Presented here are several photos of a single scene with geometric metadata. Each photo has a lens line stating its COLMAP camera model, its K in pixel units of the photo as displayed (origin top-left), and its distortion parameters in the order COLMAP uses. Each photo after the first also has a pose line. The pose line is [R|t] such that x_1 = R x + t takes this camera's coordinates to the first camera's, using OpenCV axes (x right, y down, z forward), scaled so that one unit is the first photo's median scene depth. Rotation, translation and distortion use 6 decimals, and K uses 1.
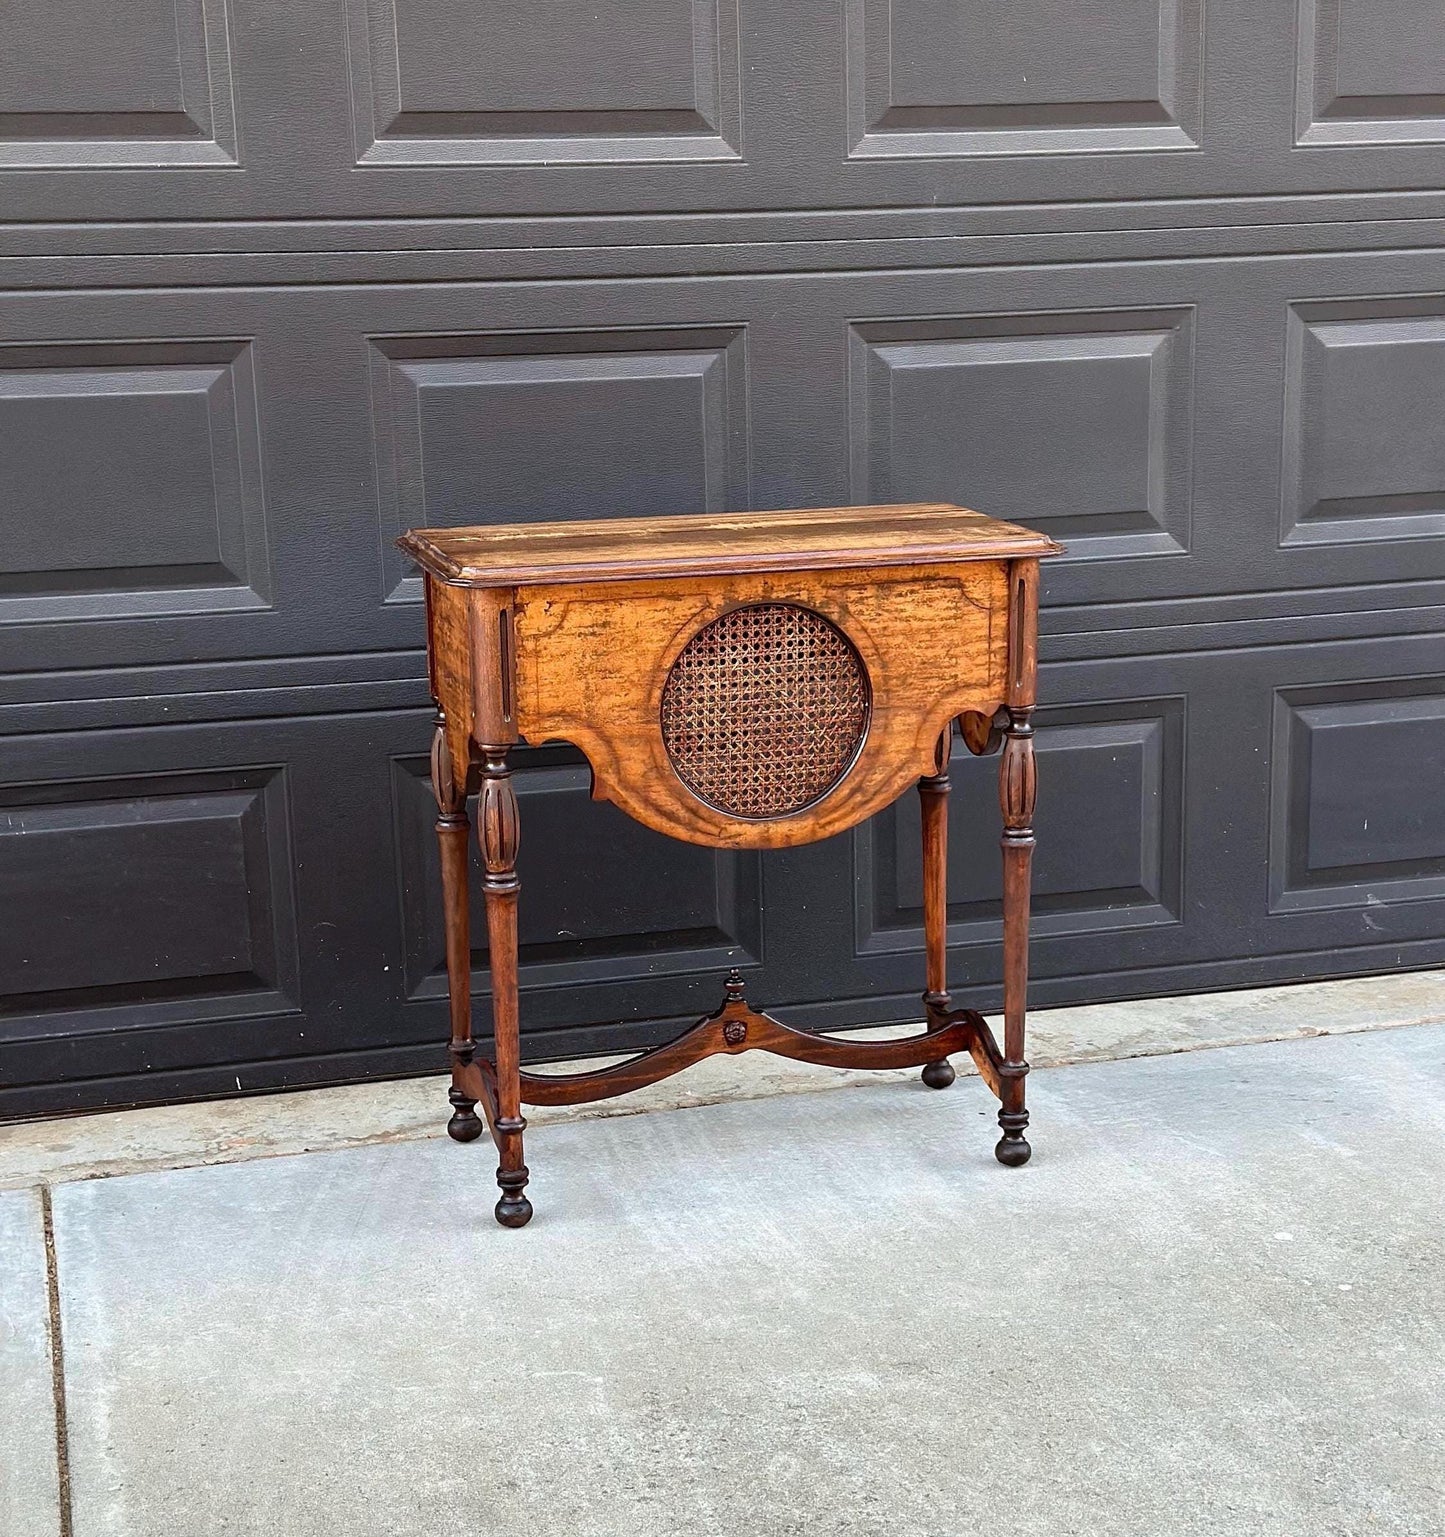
lens RADIAL K [[2676.9, 0, 743.1], [0, 2676.9, 917.7], [0, 0, 1]] dist [0.127823, 0.060851]
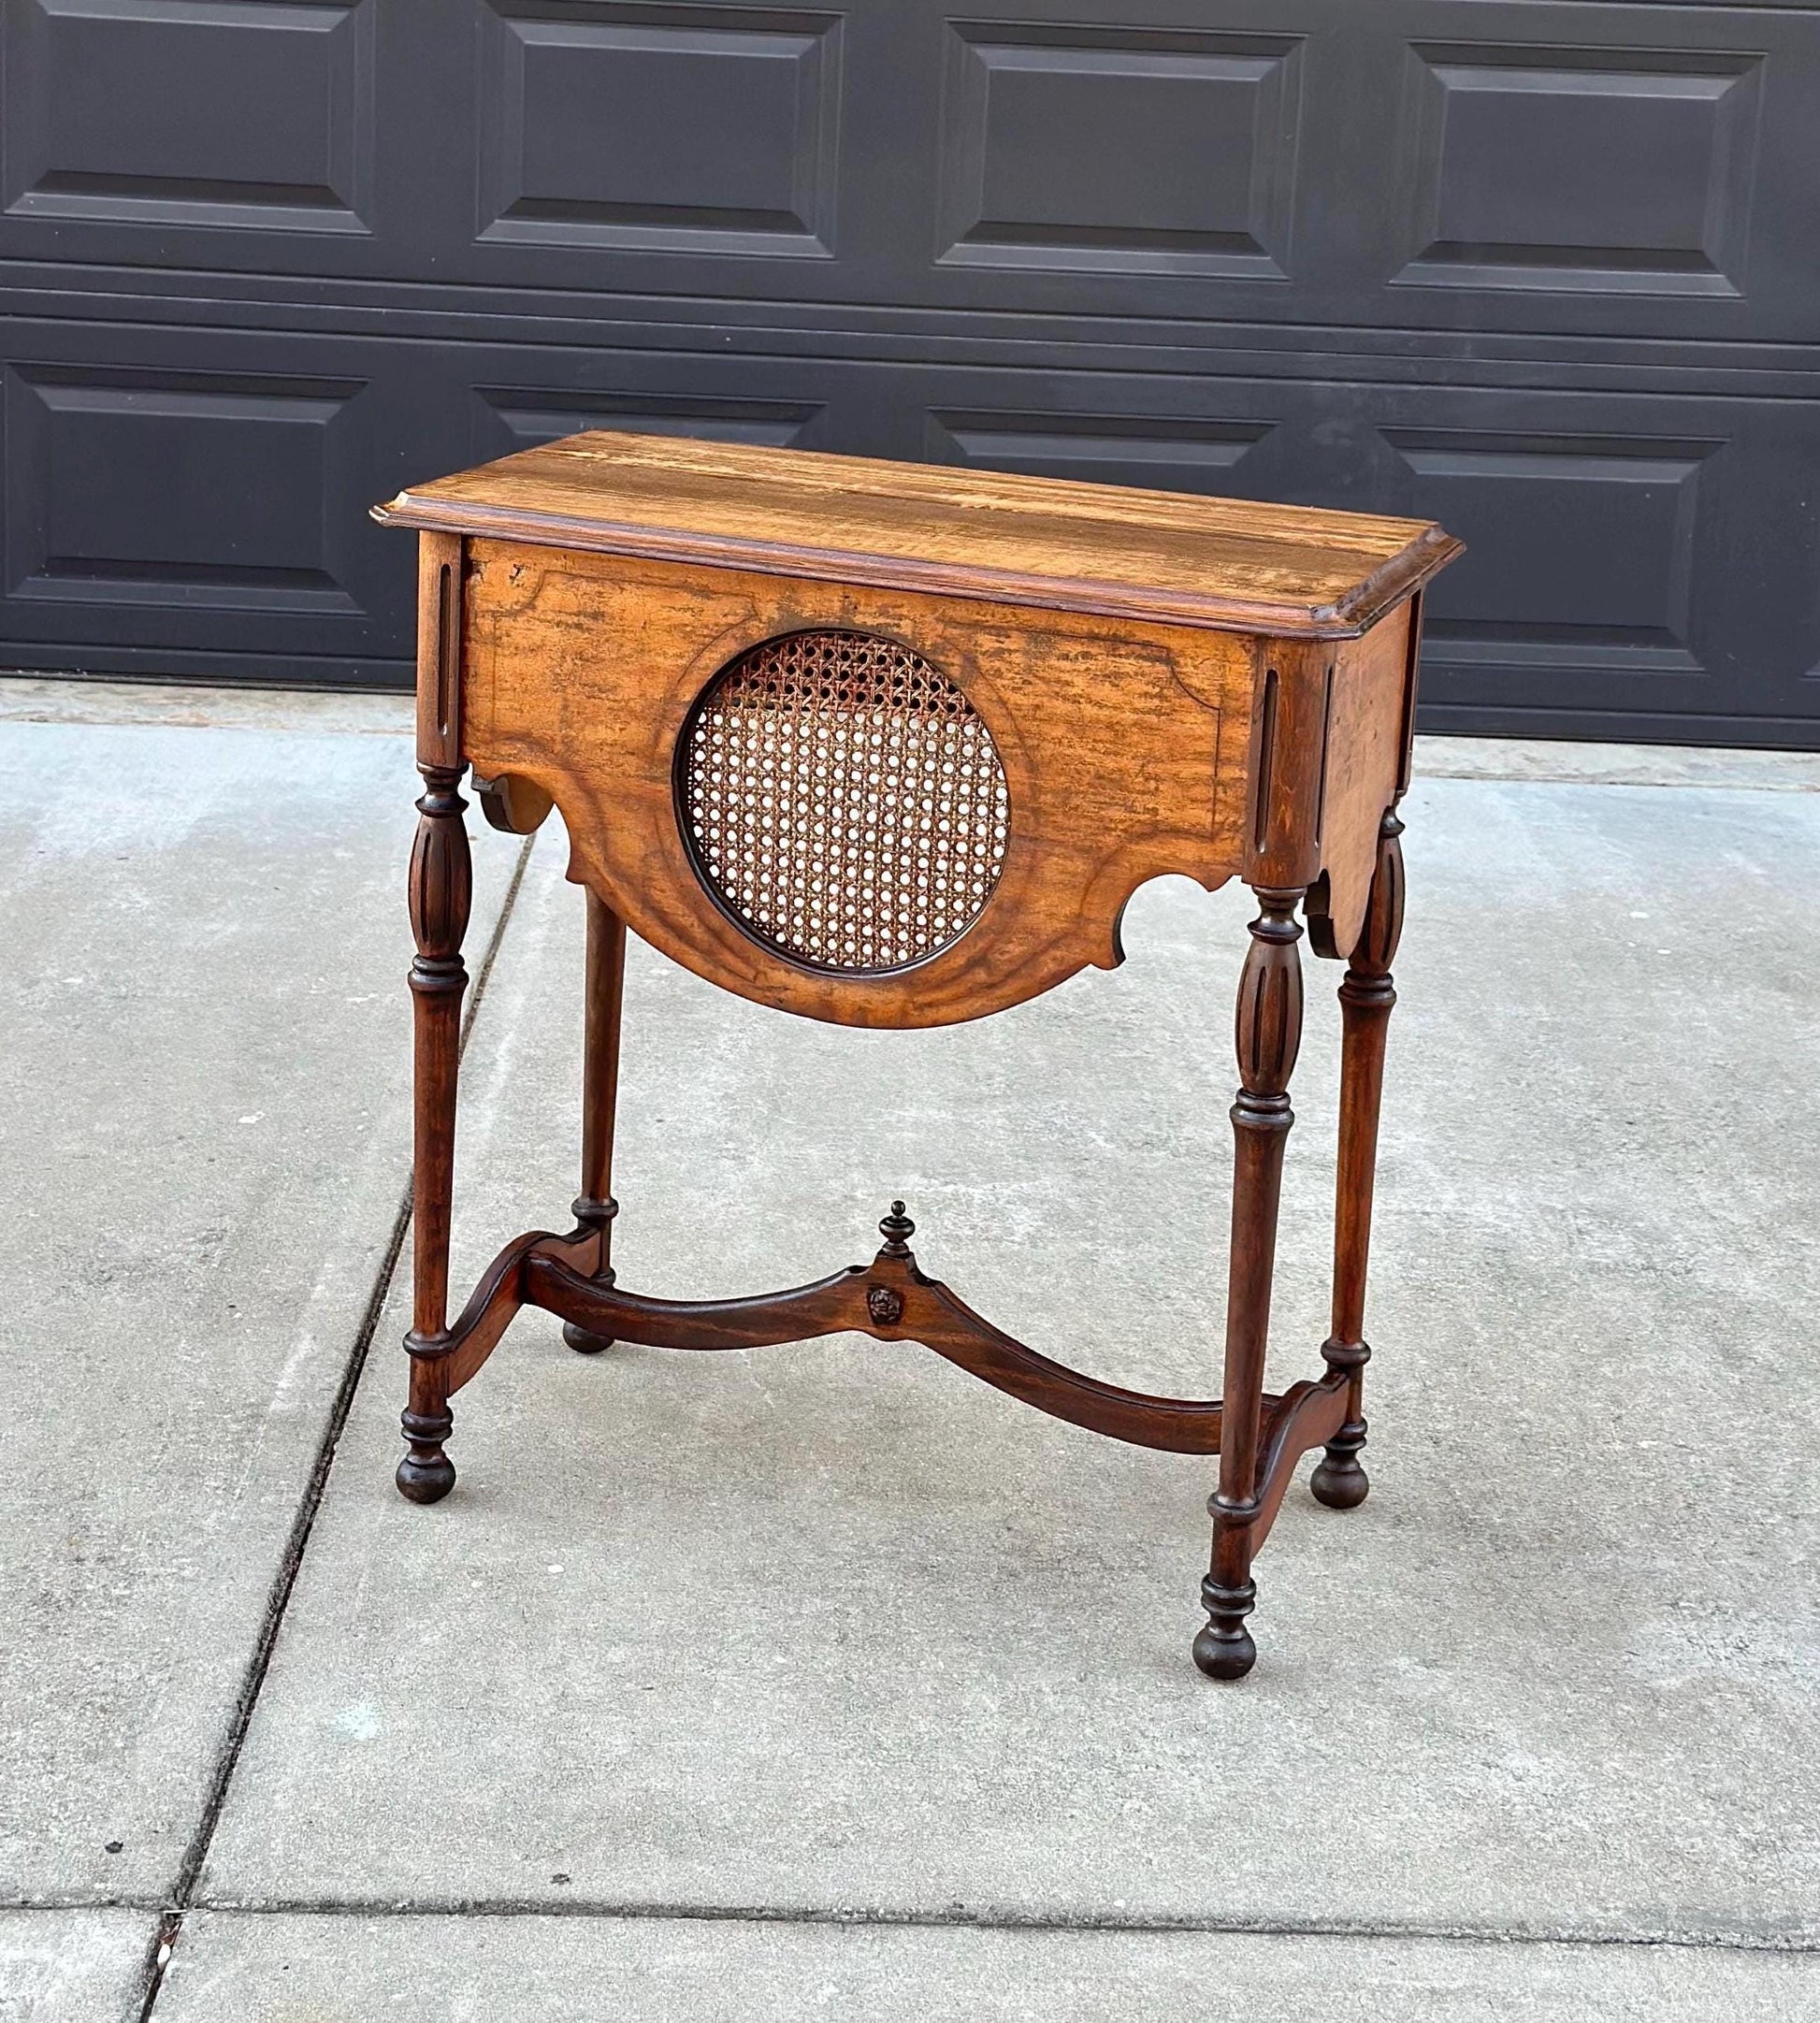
lens RADIAL K [[3687.1, 0, 917.3], [0, 3687.1, 654.2], [0, 0, 1]] dist [0.135859, 0.041867]
pose [[0.802989, 0.184038, -0.566868, 0.490618], [-0.218099, 0.975895, 0.007886, -0.119368], [0.554655, 0.117301, 0.823771, 0.308546]]
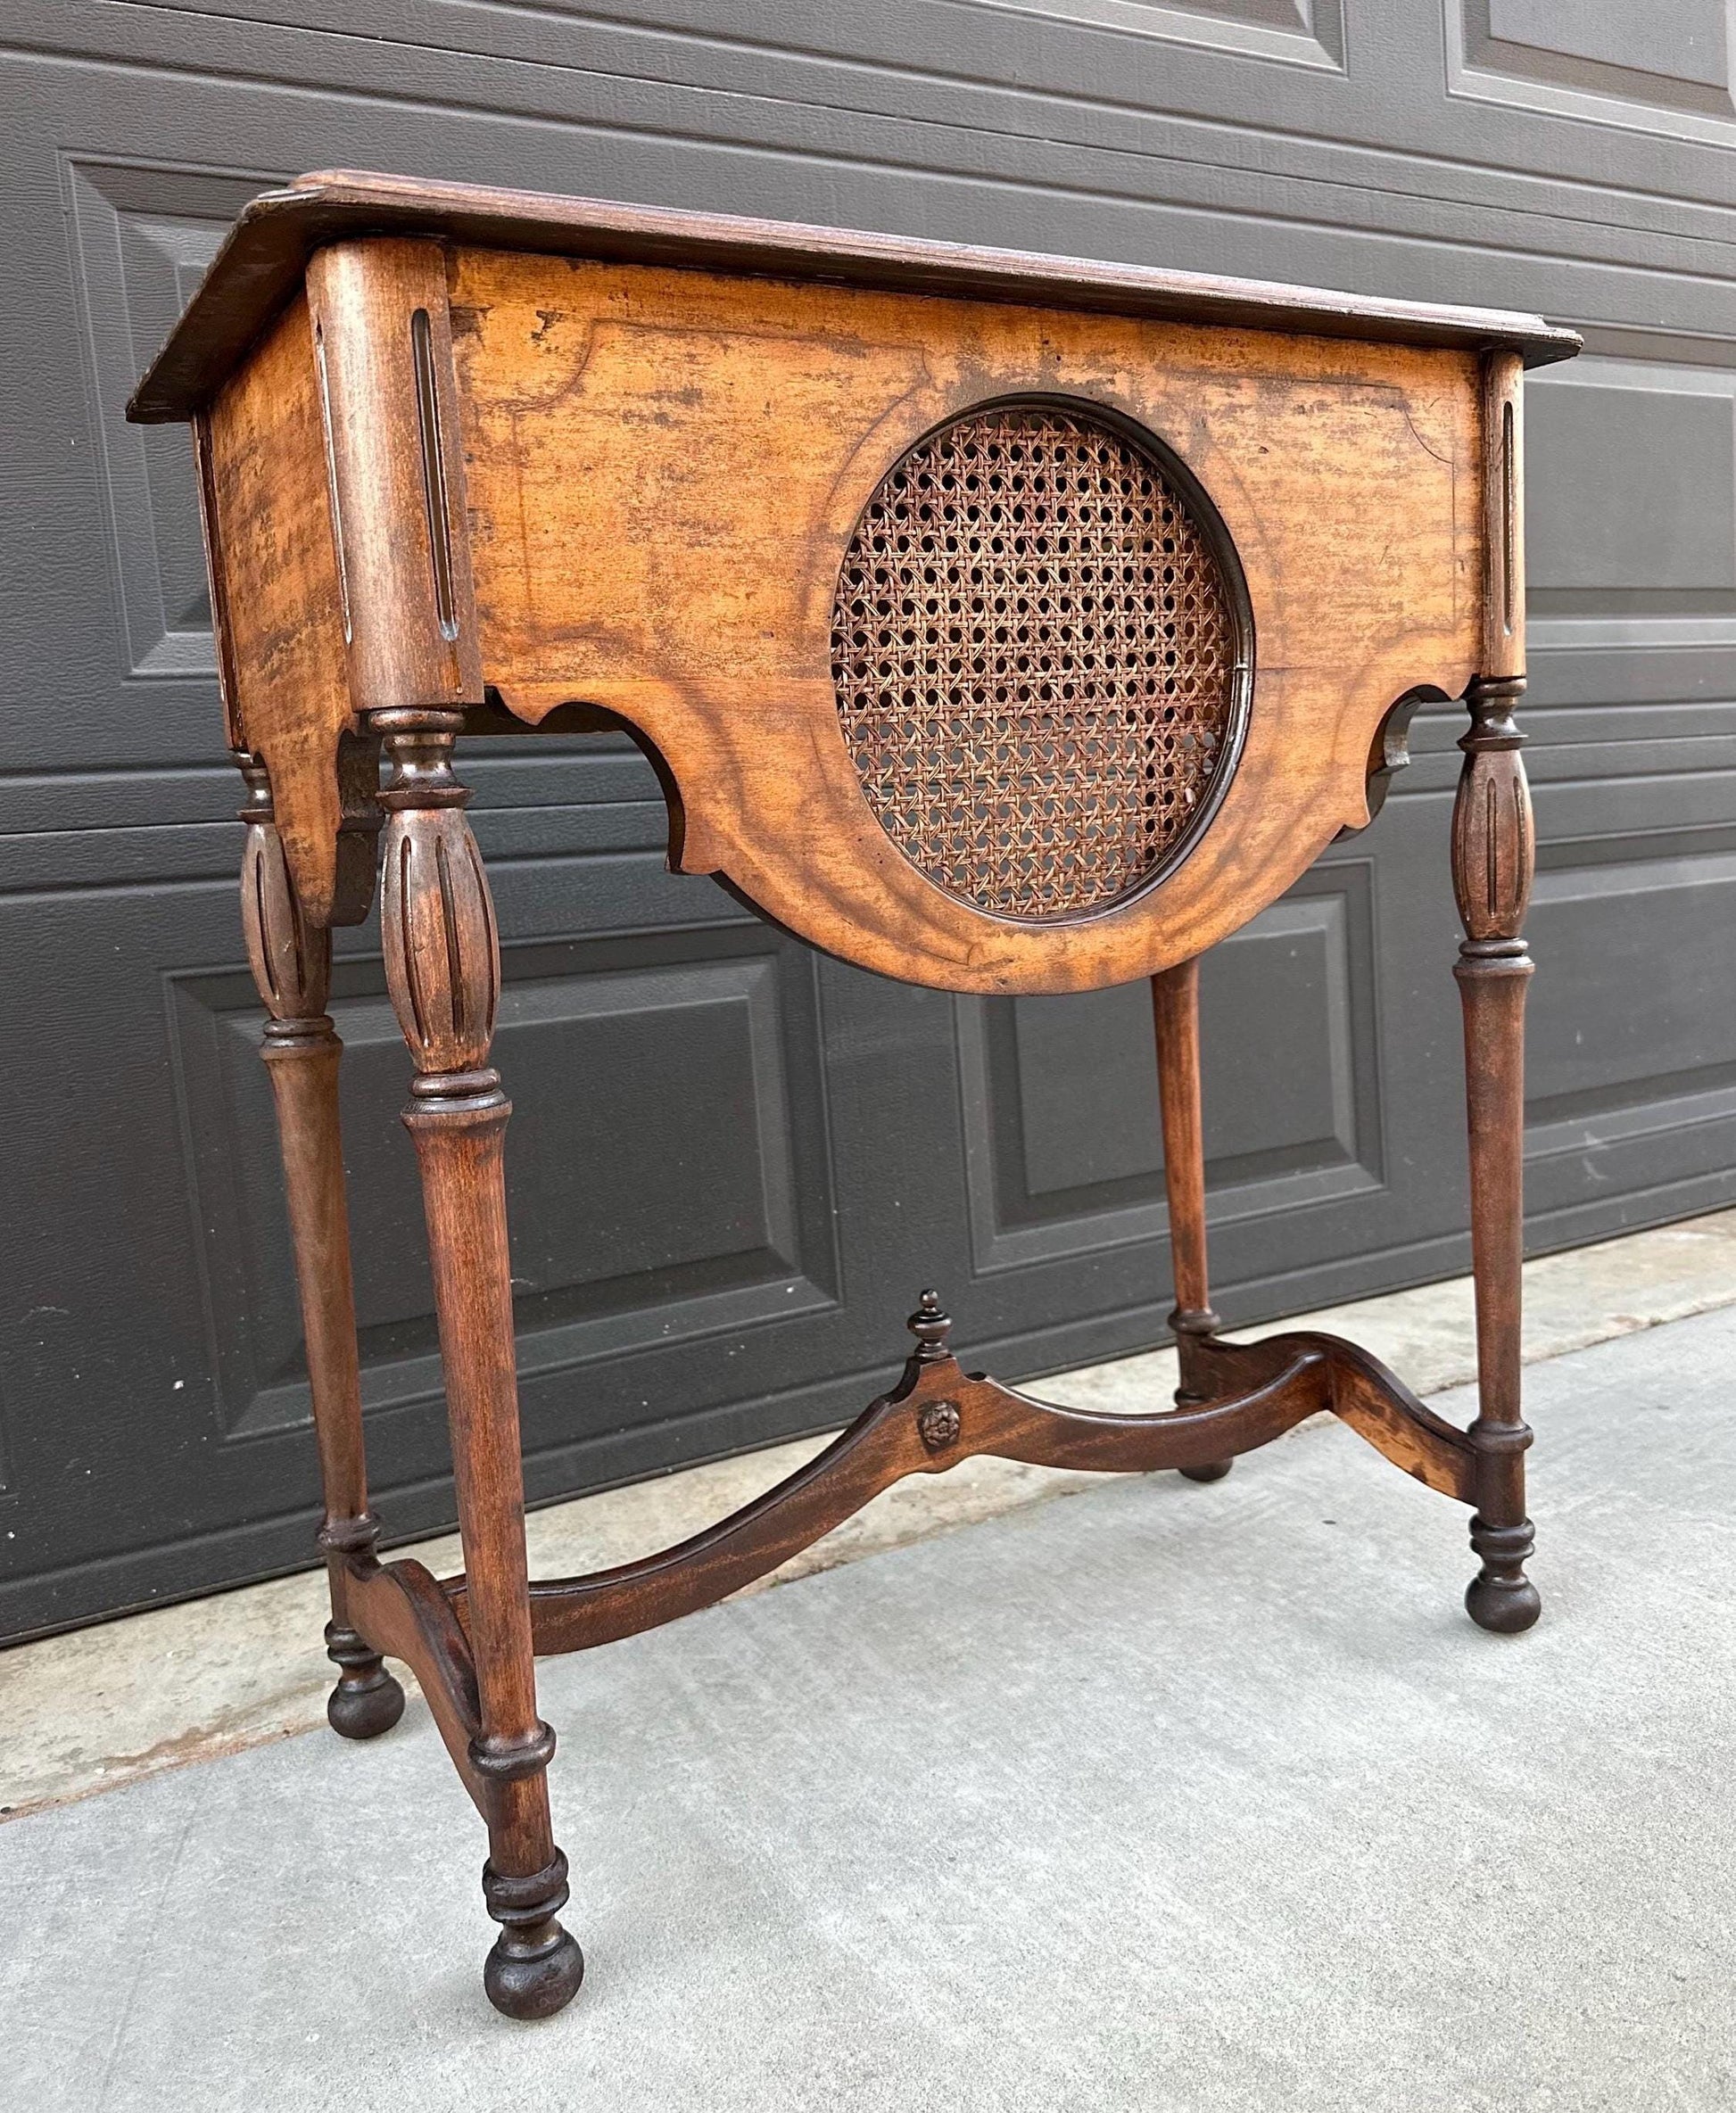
lens RADIAL K [[1746.6, 0, 868.0], [0, 1746.6, 1056.5], [0, 0, 1]] dist [0.218015, -0.523542]
pose [[0.972750, -0.076178, 0.218987, -0.086350], [0.107133, 0.985290, -0.133141, 0.019473], [-0.205623, 0.152973, 0.966601, 0.735266]]
